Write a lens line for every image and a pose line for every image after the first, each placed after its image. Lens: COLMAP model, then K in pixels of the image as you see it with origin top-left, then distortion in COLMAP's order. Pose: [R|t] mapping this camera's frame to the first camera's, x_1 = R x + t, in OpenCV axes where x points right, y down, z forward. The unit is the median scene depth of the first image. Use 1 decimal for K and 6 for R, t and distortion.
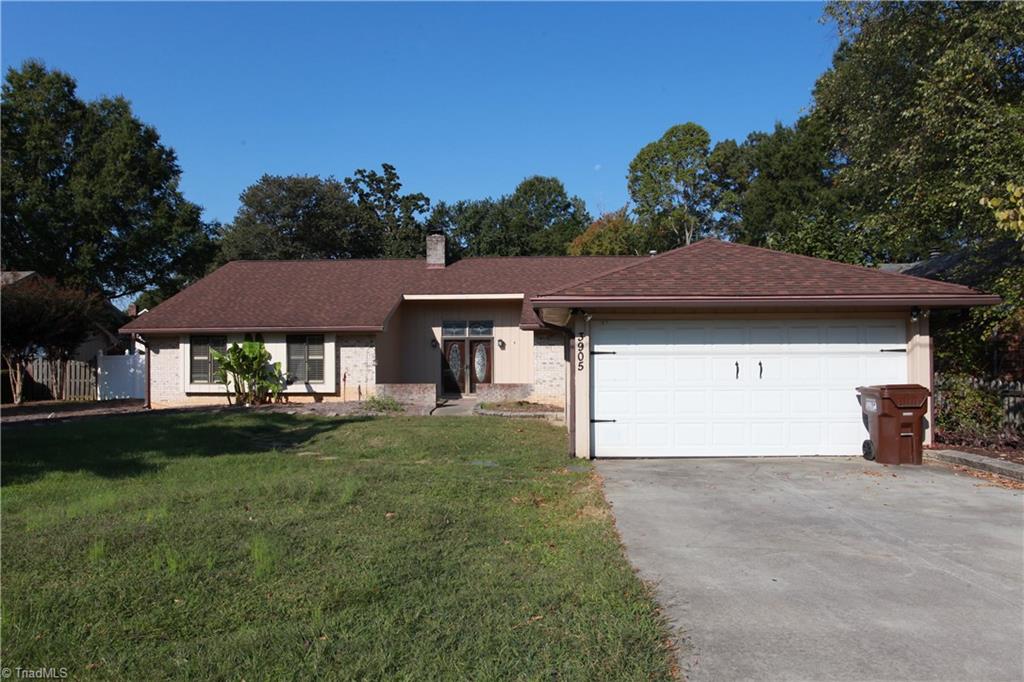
lens RADIAL K [[659.0, 0, 510.5], [0, 659.0, 347.3], [0, 0, 1]] dist [-0.031828, 0.016336]
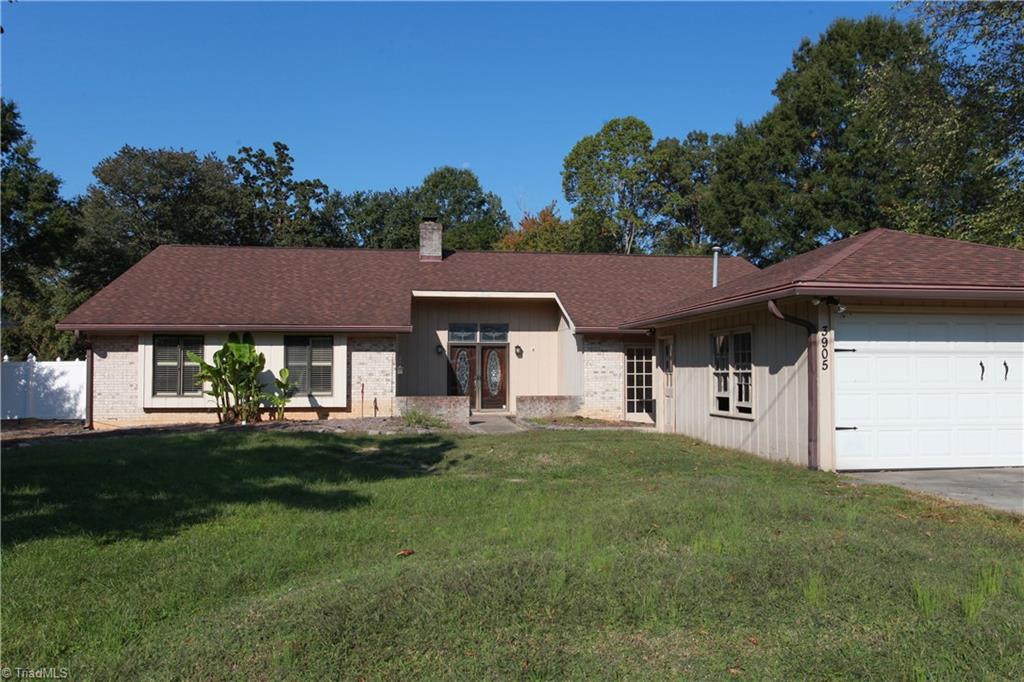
lens RADIAL K [[743.3, 0, 514.6], [0, 743.3, 343.4], [0, 0, 1]] dist [-0.012703, 0.014688]
pose [[0.983008, 0.011587, 0.183196, -0.108973], [-0.006441, 0.999569, -0.028659, 0.007076], [-0.183449, 0.026992, 0.982659, 0.026754]]
